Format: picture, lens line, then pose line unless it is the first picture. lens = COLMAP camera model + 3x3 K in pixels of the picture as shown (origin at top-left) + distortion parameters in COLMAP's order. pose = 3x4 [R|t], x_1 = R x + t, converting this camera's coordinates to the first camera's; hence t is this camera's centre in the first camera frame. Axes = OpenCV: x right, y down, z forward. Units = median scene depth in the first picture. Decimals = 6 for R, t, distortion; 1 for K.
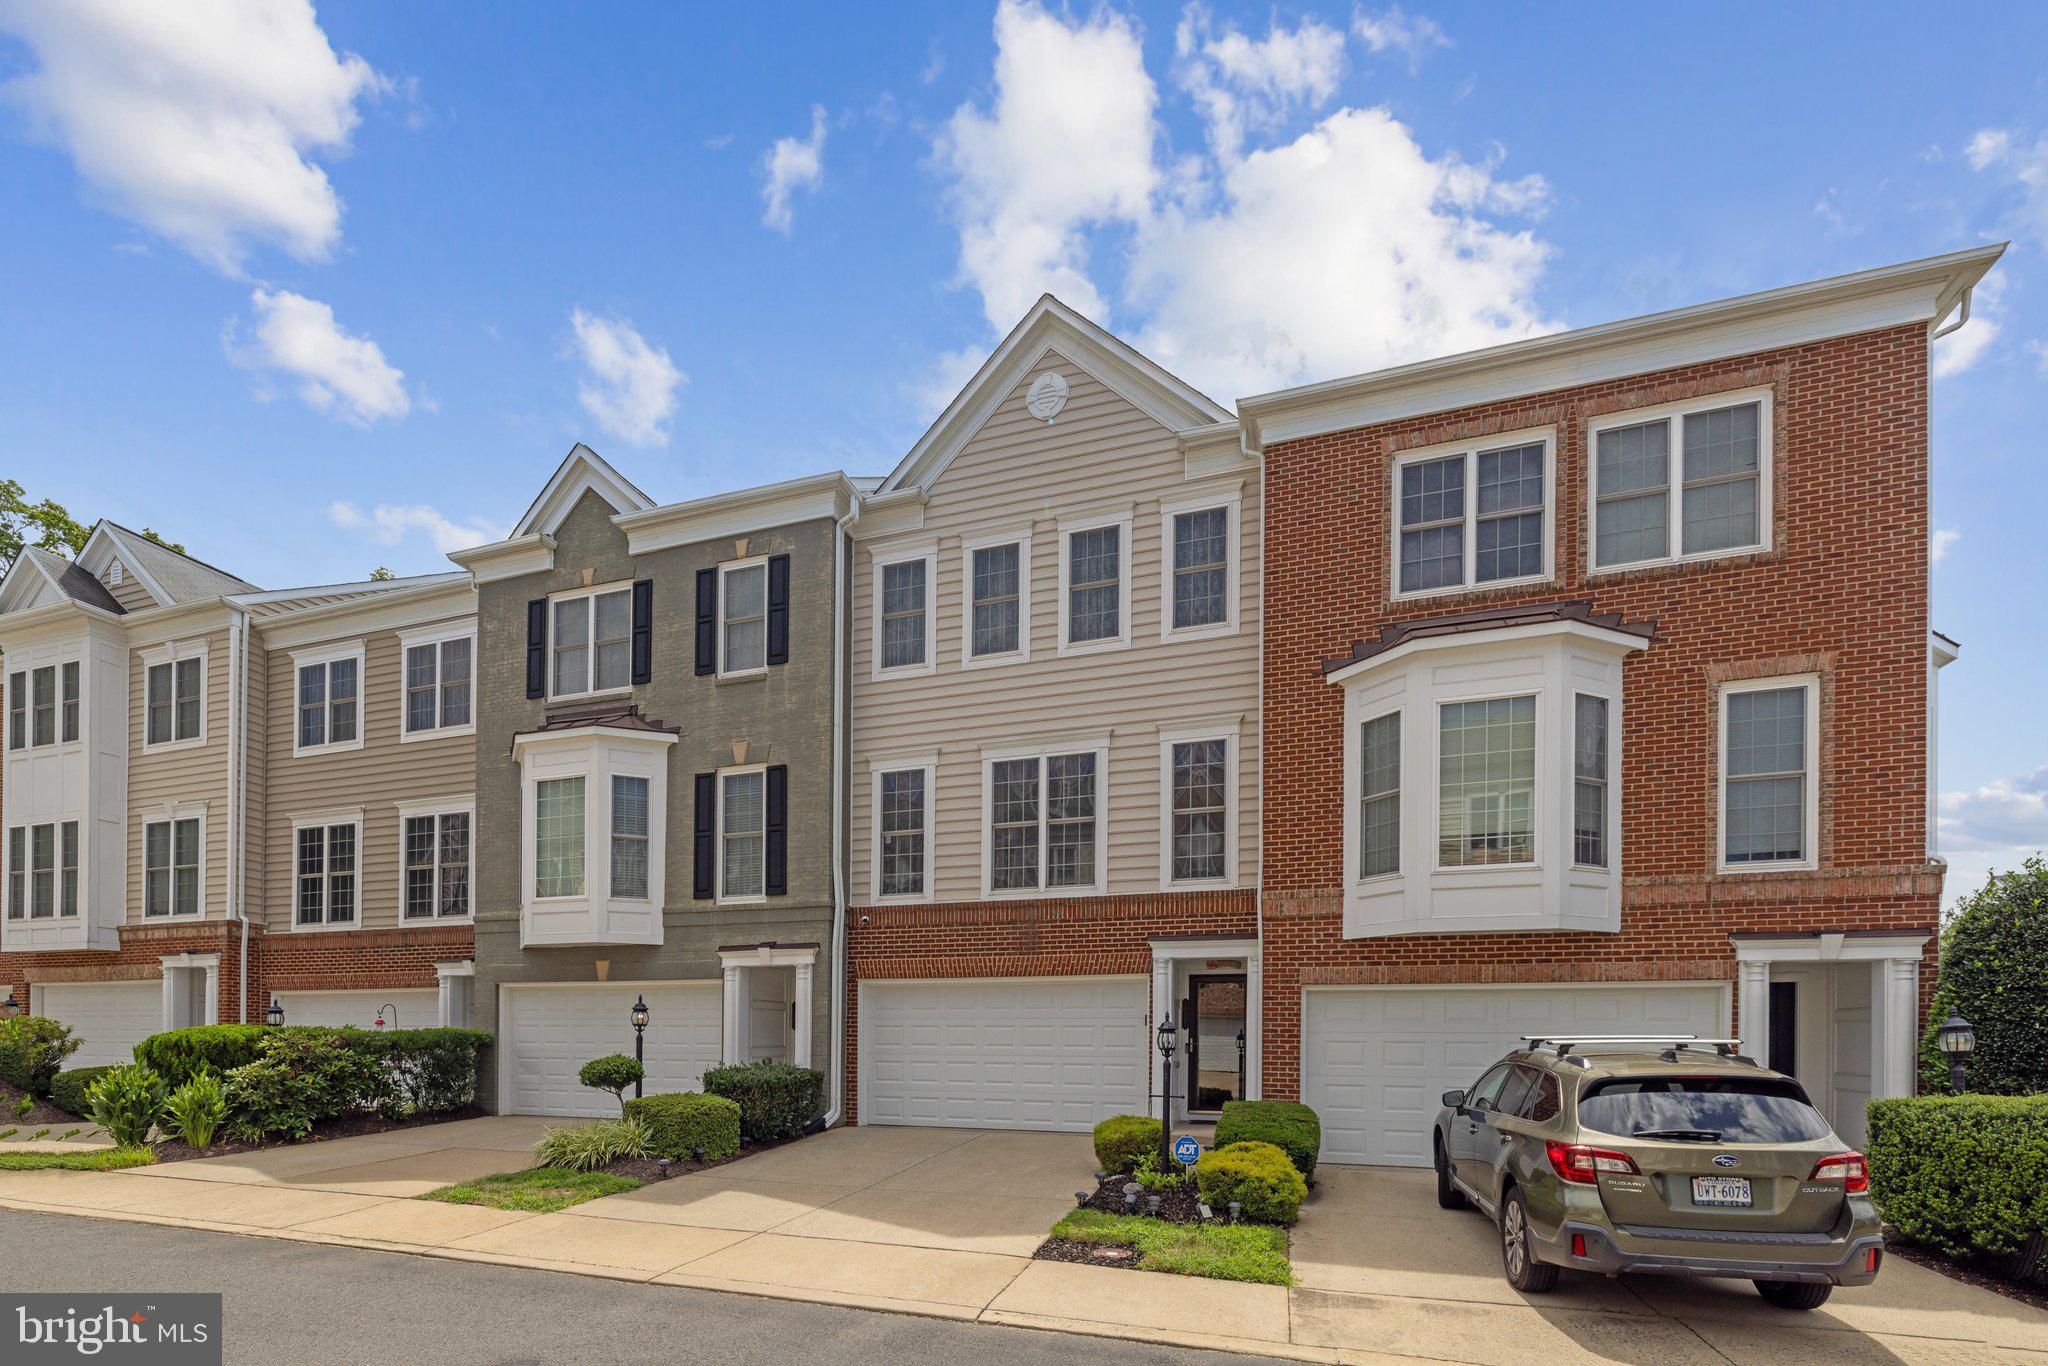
lens RADIAL K [[946.0, 0, 1024.1], [0, 946.0, 720.4], [0, 0, 1]] dist [0.000645, -0.000075]
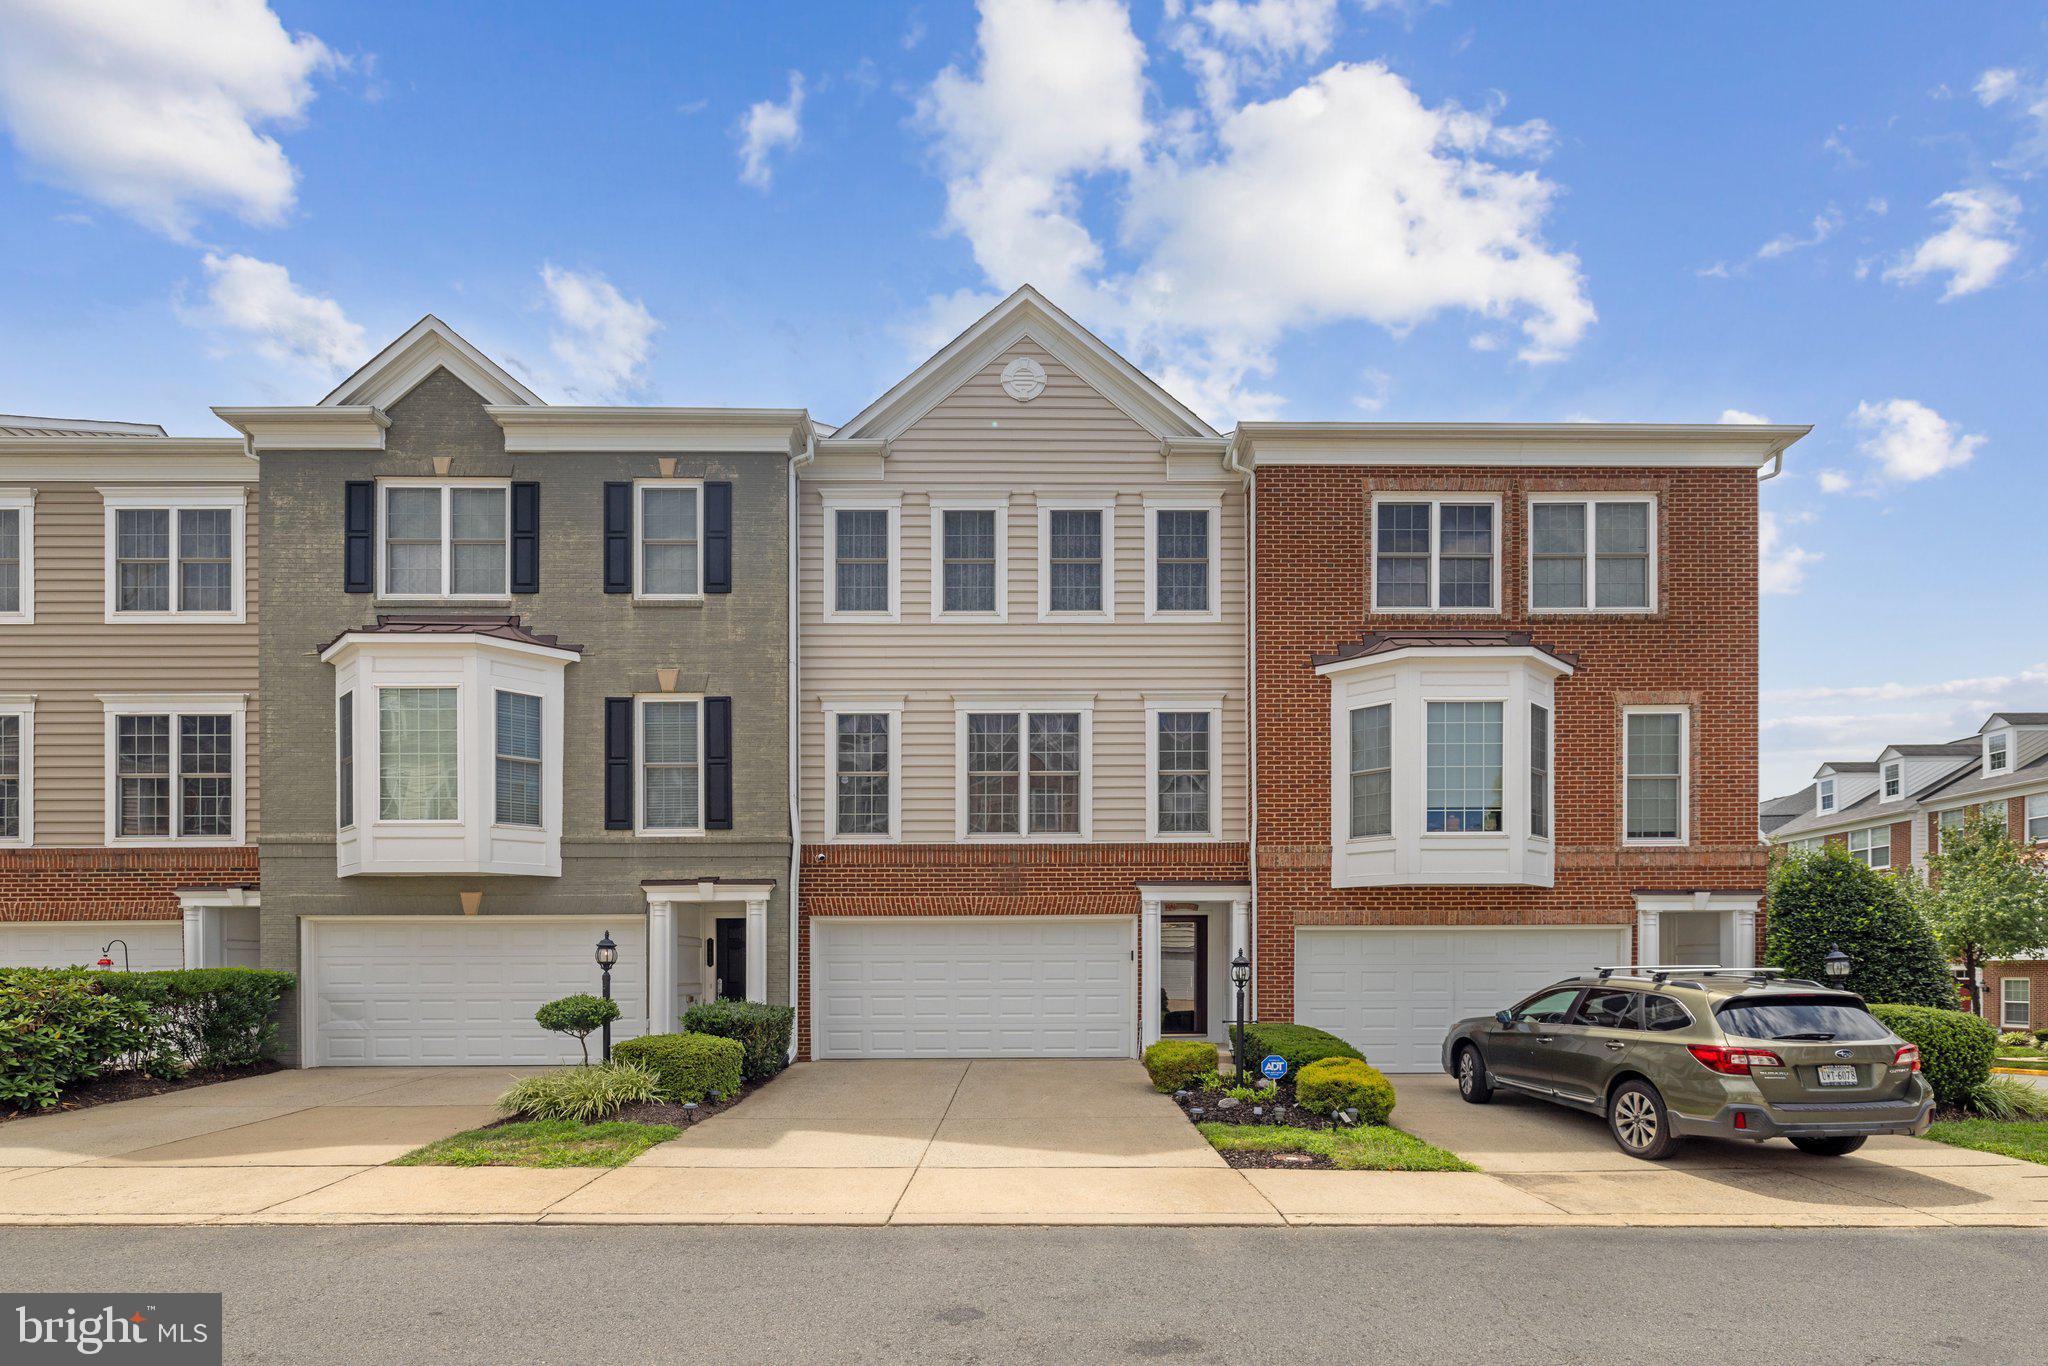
lens RADIAL K [[873.5, 0, 1024.0], [0, 873.5, 683.0], [0, 0, 1]] dist [0.000621, 0.000086]
pose [[0.943955, 0.093928, 0.316429, -0.309393], [-0.095785, 0.995355, -0.009716, 0.014862], [-0.315872, -0.021138, 0.948566, 0.054538]]
